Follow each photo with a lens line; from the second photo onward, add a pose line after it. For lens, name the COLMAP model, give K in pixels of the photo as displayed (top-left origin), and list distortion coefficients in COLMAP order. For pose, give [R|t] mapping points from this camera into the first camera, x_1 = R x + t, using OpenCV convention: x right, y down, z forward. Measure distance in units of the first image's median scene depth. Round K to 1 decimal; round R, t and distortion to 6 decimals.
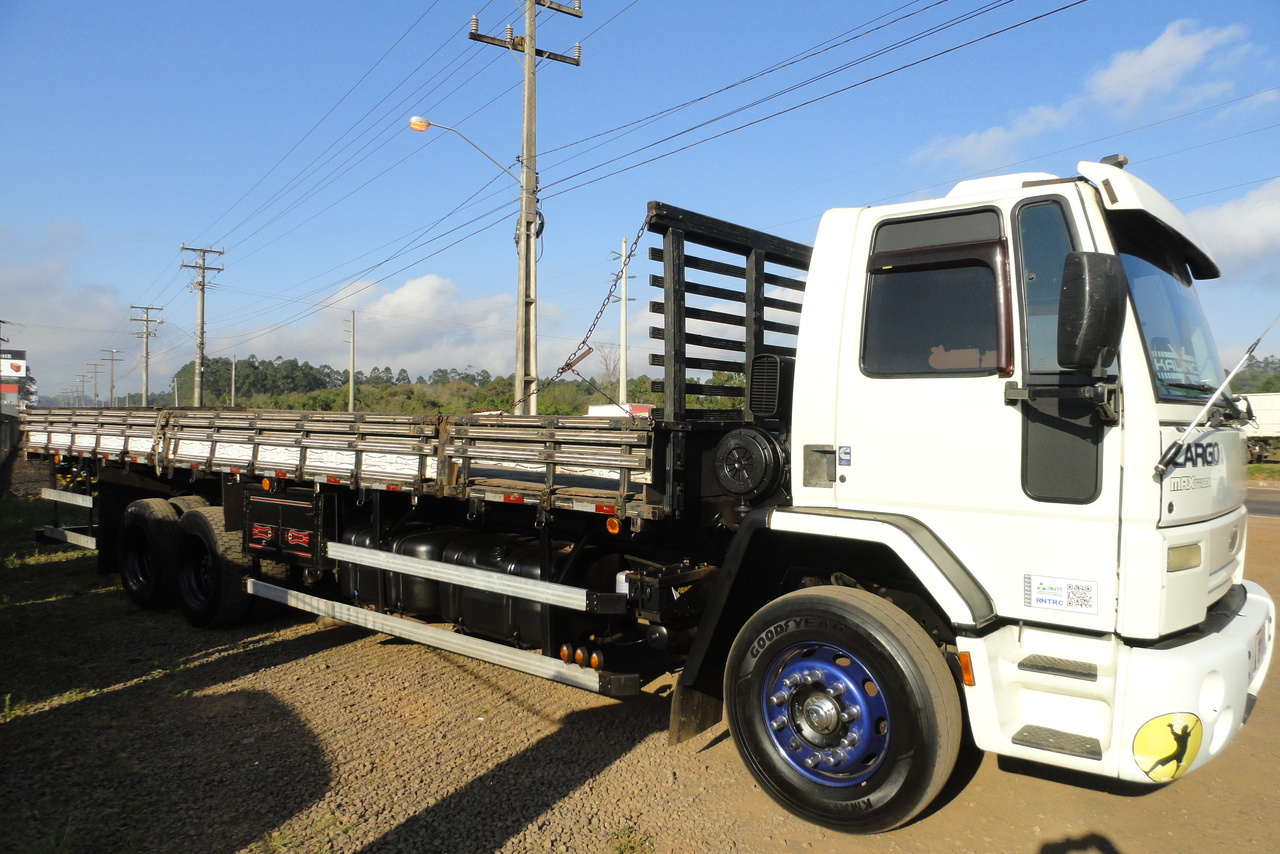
lens RADIAL K [[910.1, 0, 638.4], [0, 910.1, 422.6], [0, 0, 1]] dist [-0.002823, 0.002984]
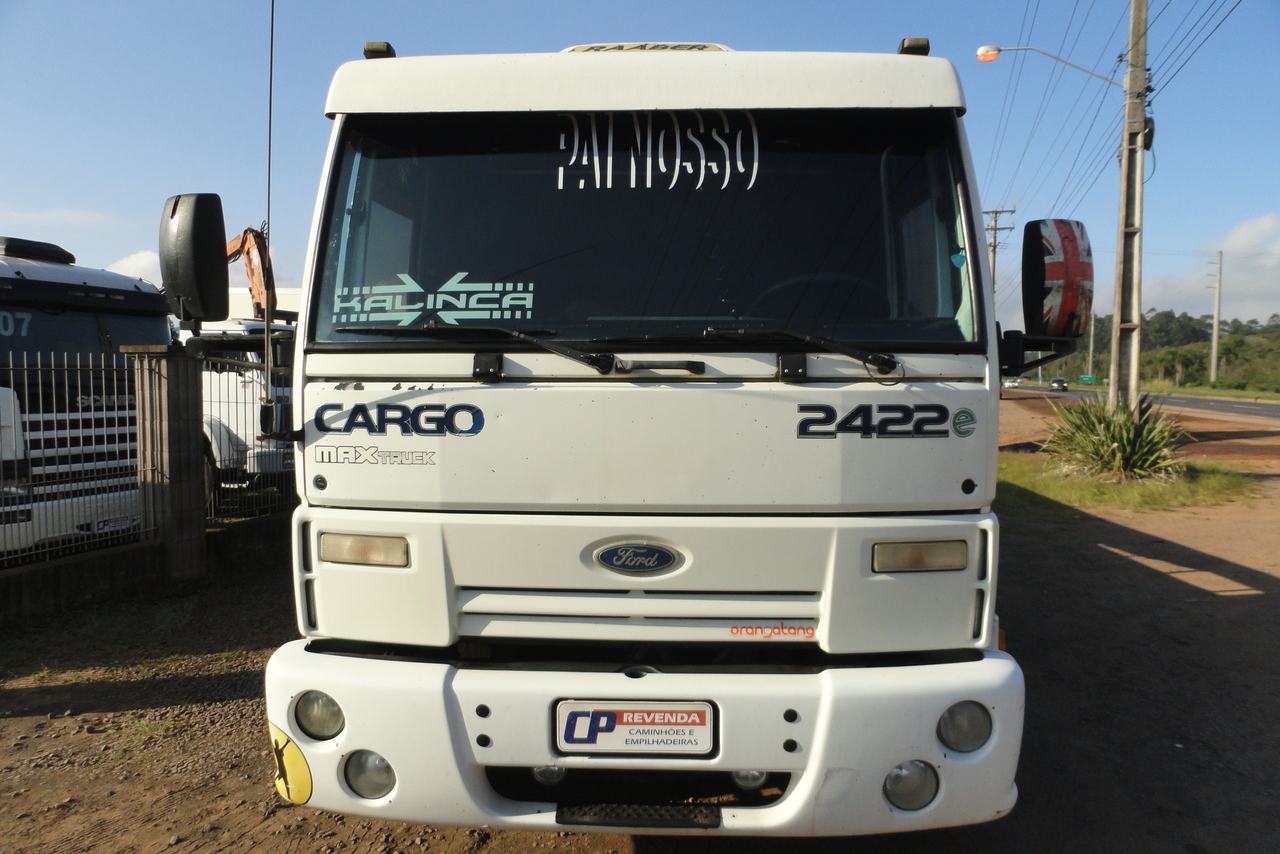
lens RADIAL K [[910.1, 0, 638.5], [0, 910.1, 429.2], [0, 0, 1]] dist [-0.002823, 0.002984]
pose [[0.604566, 0.038979, -0.795600, 0.270760], [0.003877, 0.998646, 0.051873, 0.000968], [0.796545, -0.034445, 0.603597, 0.142598]]
